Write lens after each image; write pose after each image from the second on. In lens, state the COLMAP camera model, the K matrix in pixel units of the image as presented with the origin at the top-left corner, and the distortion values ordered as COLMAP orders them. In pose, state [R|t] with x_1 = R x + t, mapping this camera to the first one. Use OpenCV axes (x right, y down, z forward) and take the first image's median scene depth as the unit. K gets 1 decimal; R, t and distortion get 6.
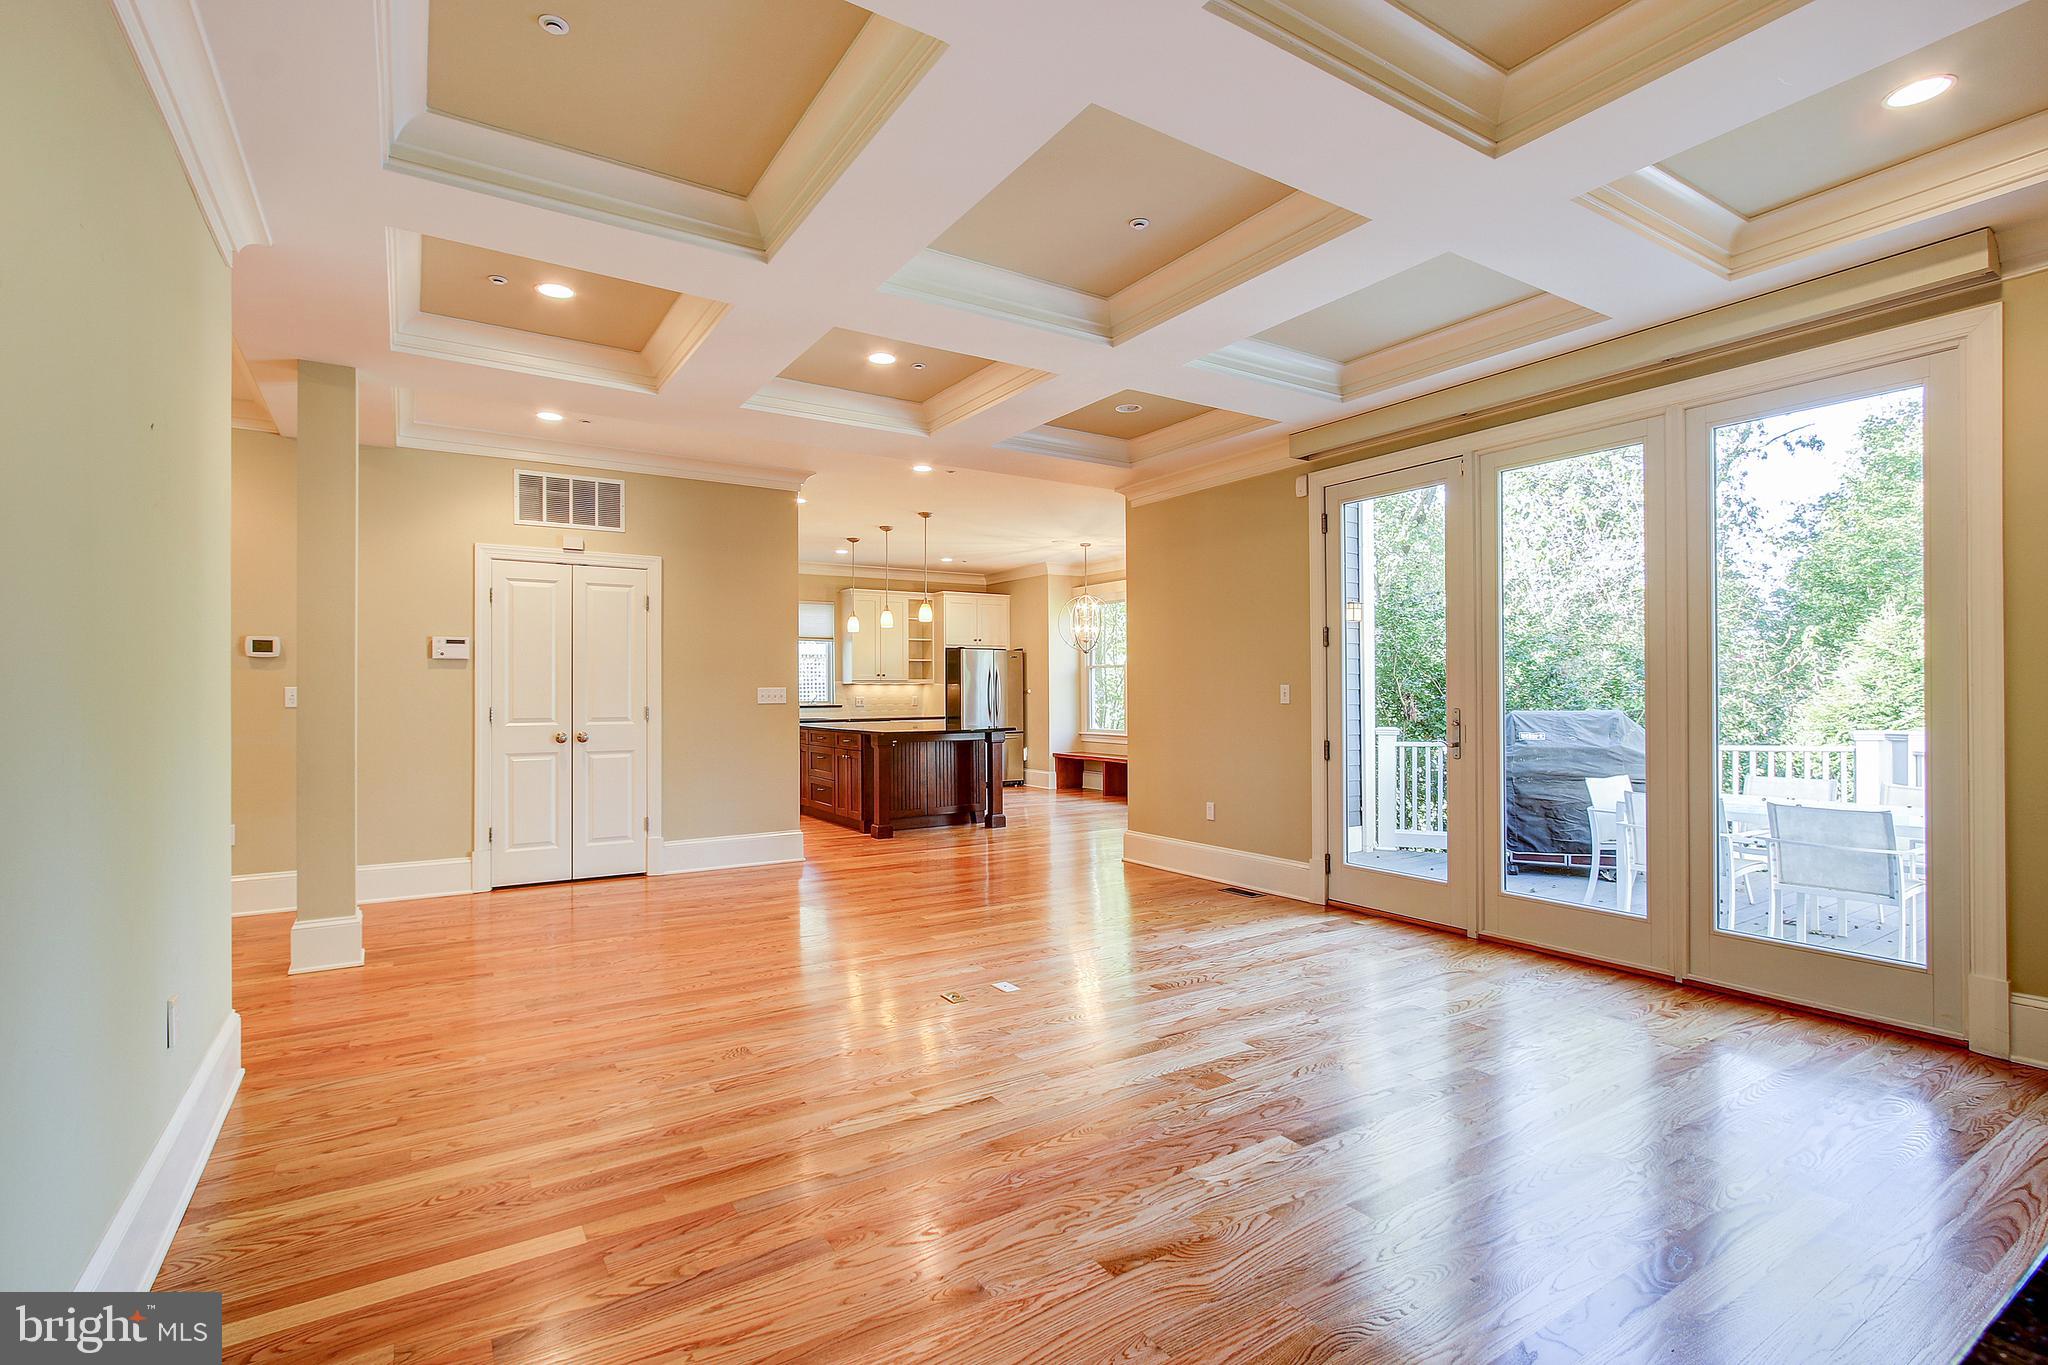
lens RADIAL K [[954.0, 0, 1024.9], [0, 954.0, 690.8], [0, 0, 1]] dist [-0.008608, -0.000214]
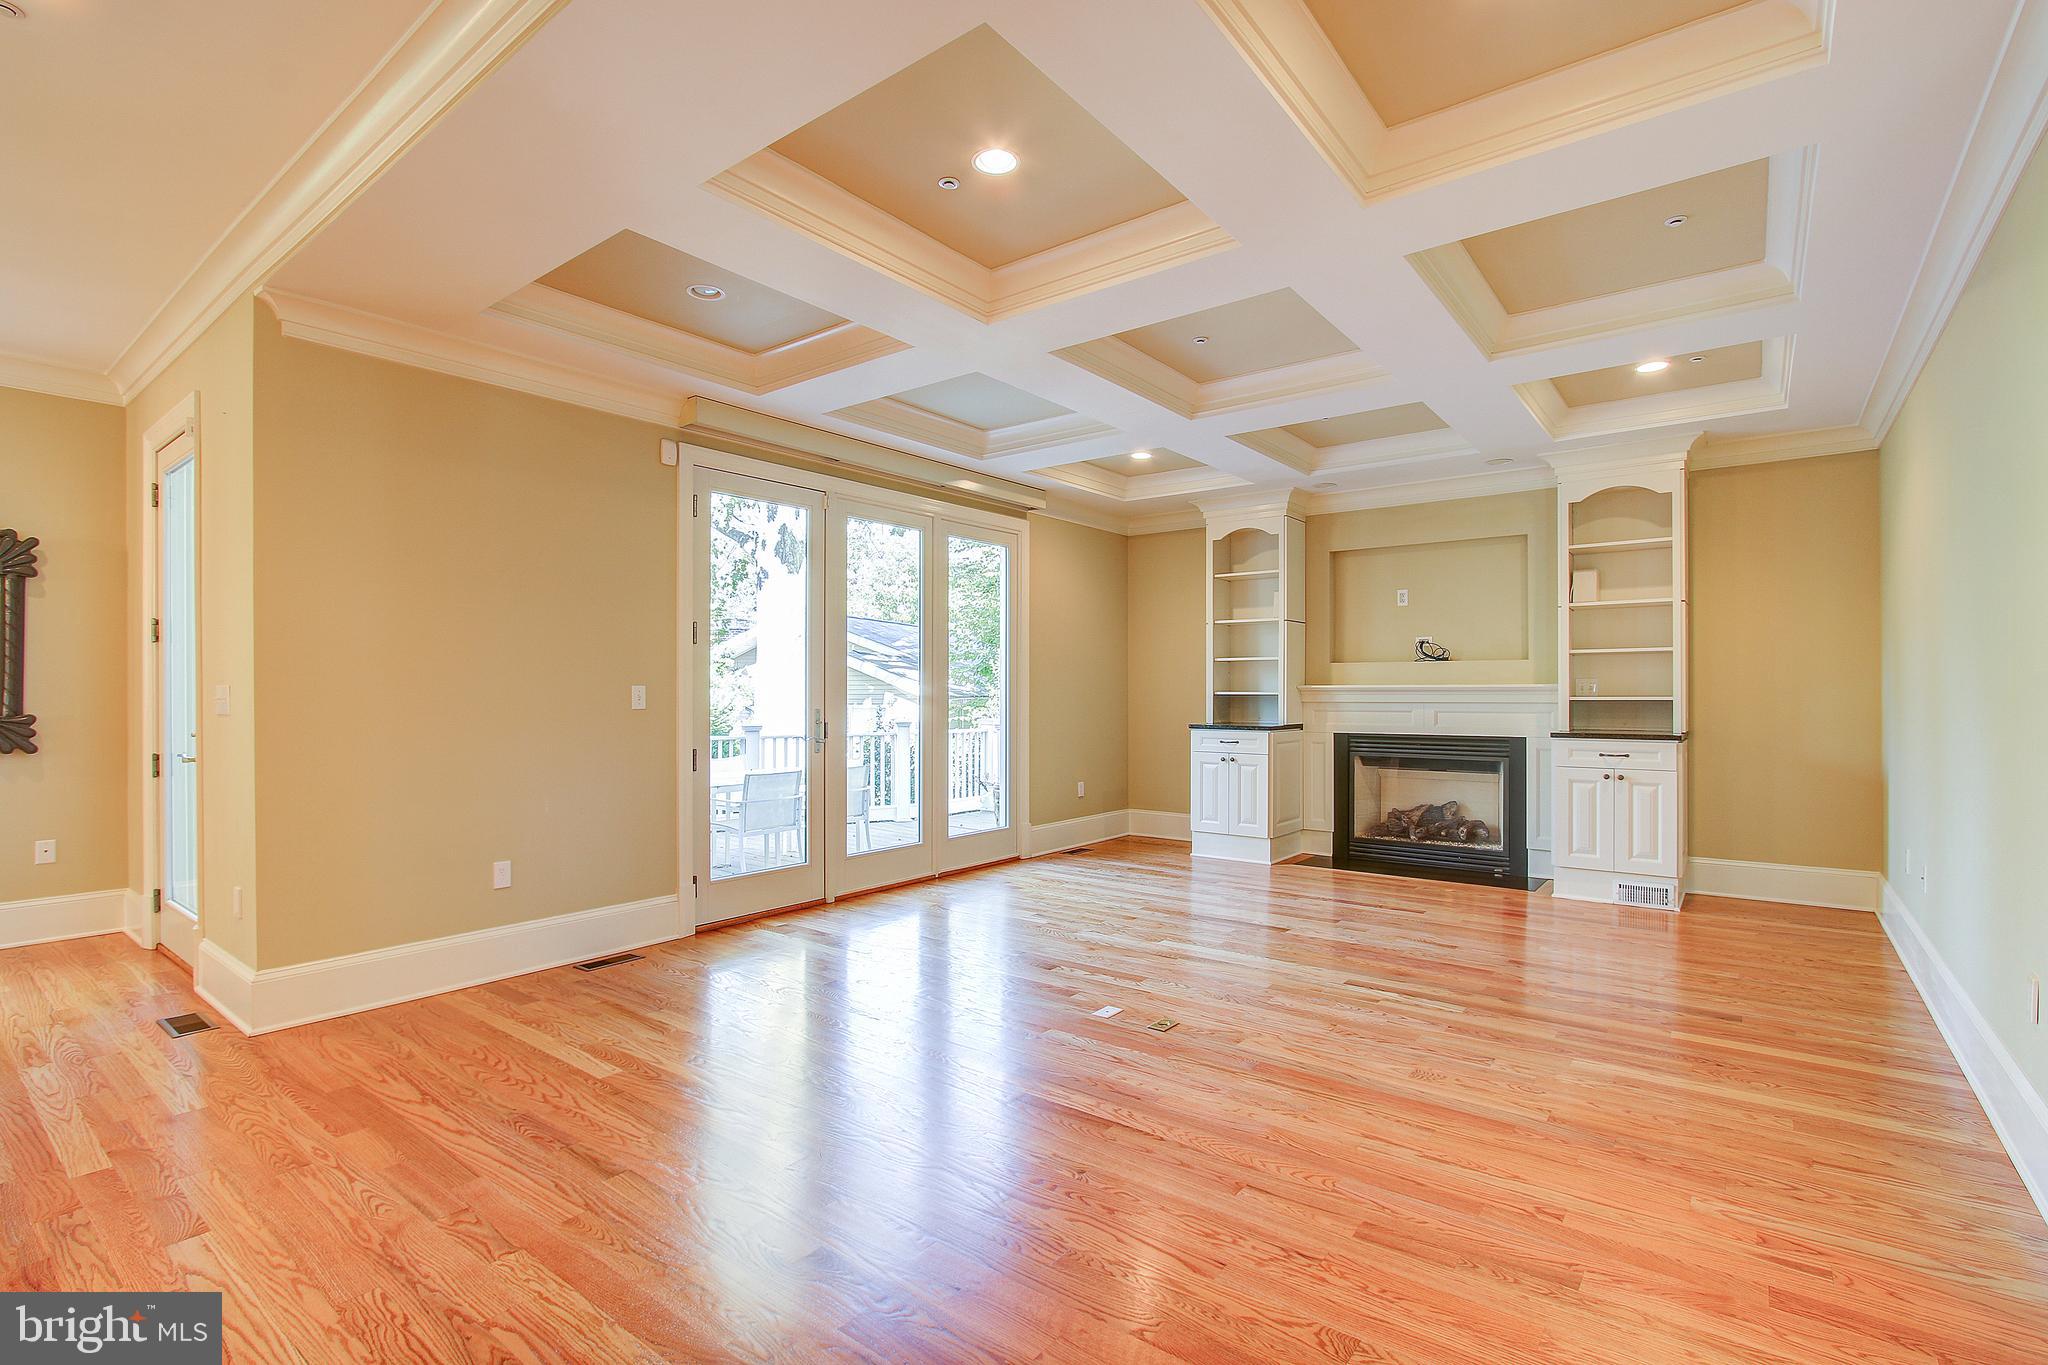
lens RADIAL K [[950.9, 0, 1030.4], [0, 950.9, 697.3], [0, 0, 1]] dist [-0.013829, -0.000091]
pose [[-0.336397, -0.001637, 0.941719, -0.400506], [0.001227, 0.999997, 0.002176, 0.001197], [-0.941720, 0.001887, -0.336394, 0.640611]]
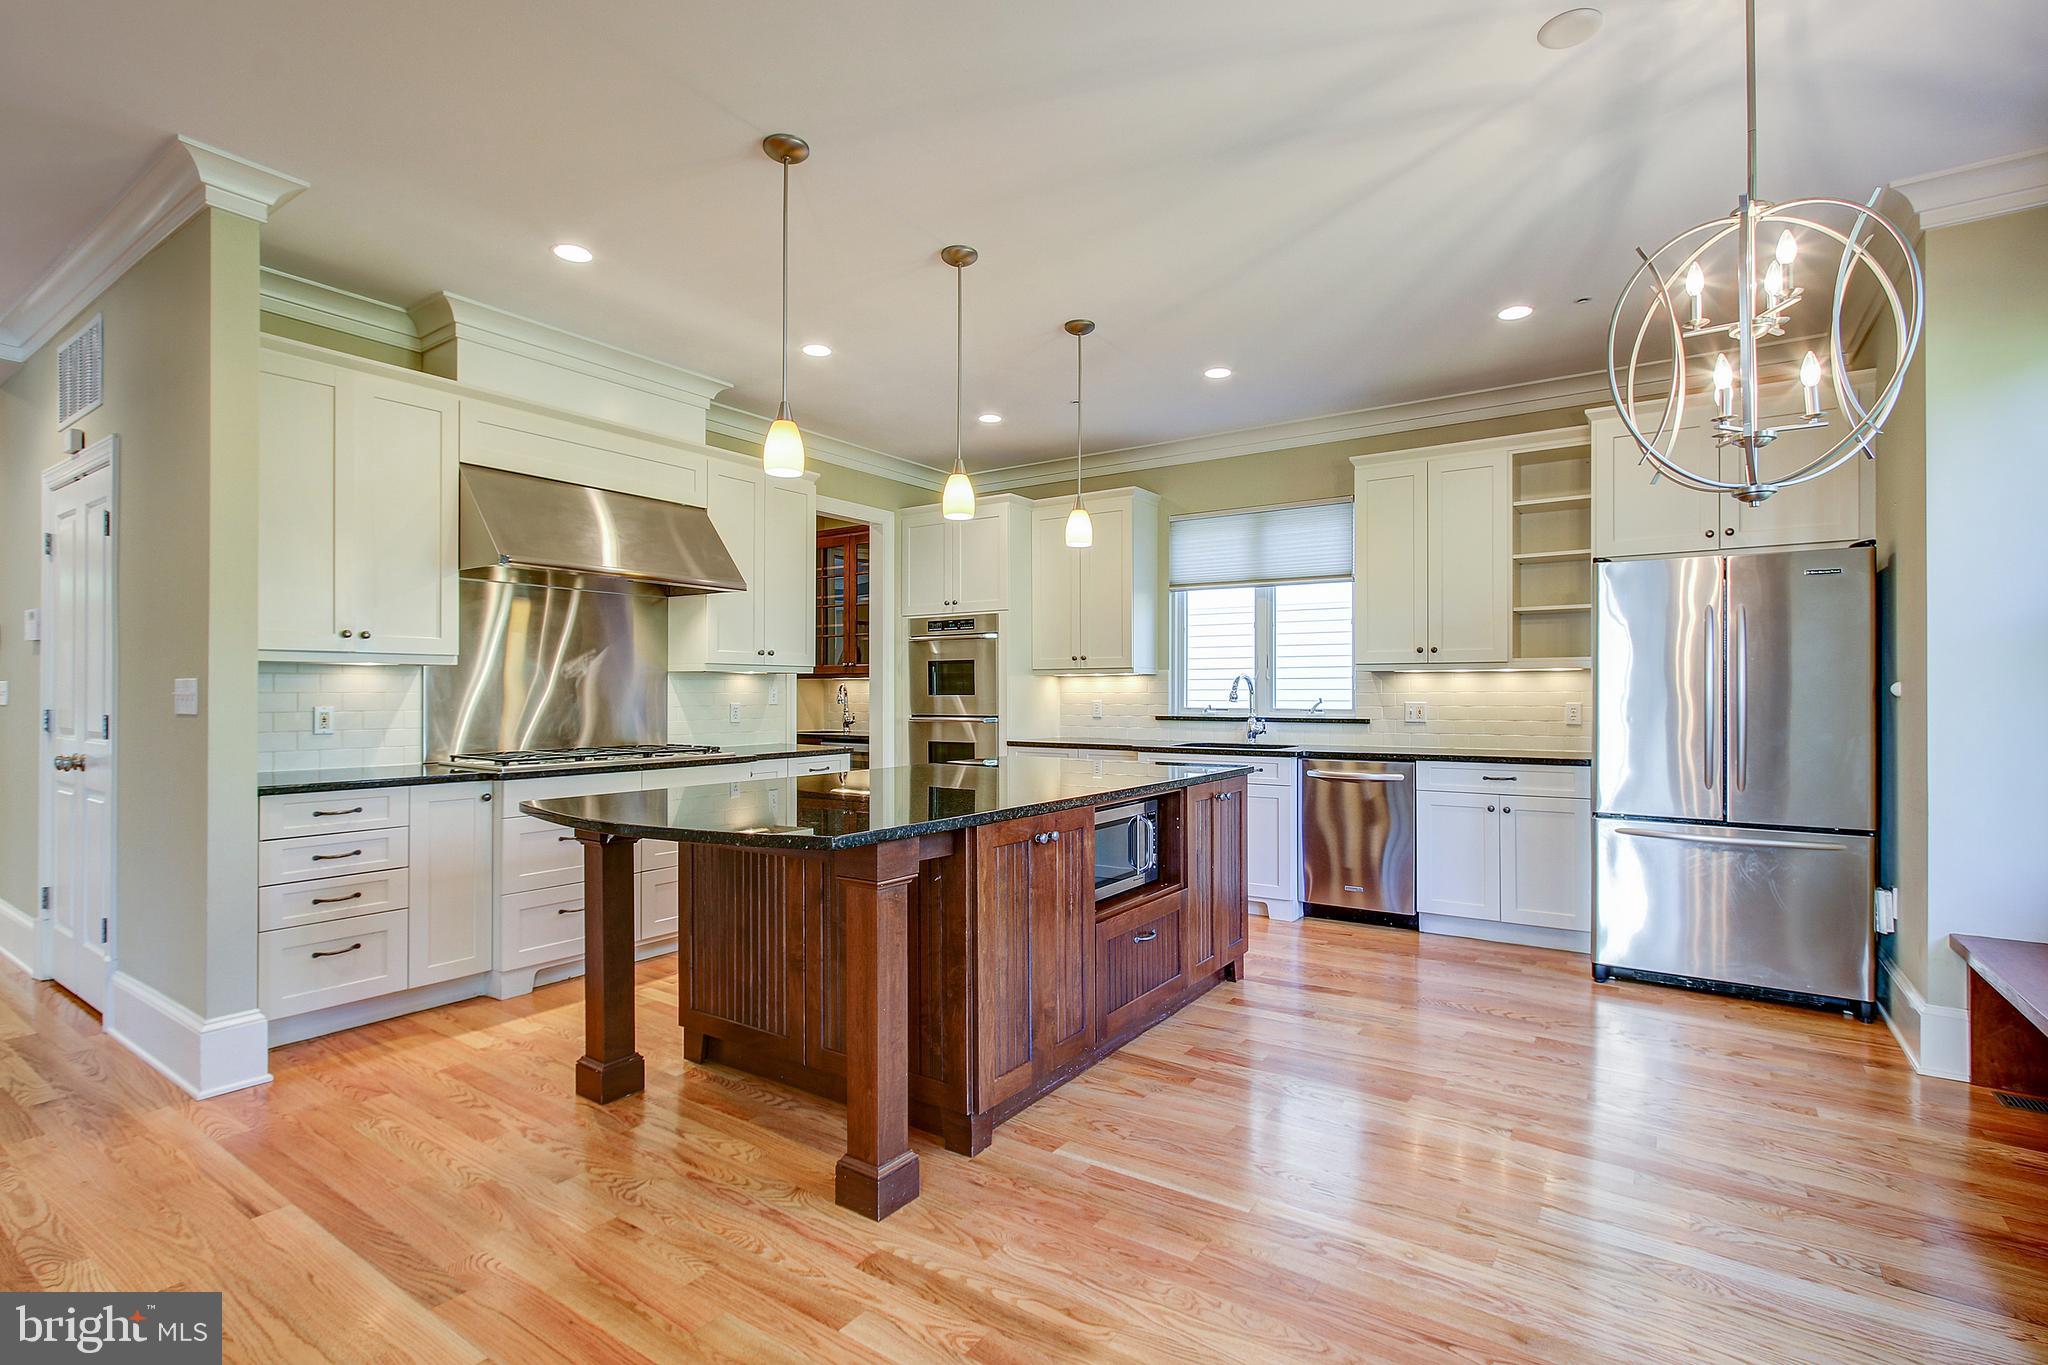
lens RADIAL K [[954.0, 0, 1024.9], [0, 954.0, 690.8], [0, 0, 1]] dist [-0.008608, -0.000214]
pose [[0.385941, 0.002464, -0.922520, 0.233456], [-0.000875, 0.999997, 0.002305, 0.000641], [0.922523, -0.000083, 0.385942, 0.956858]]
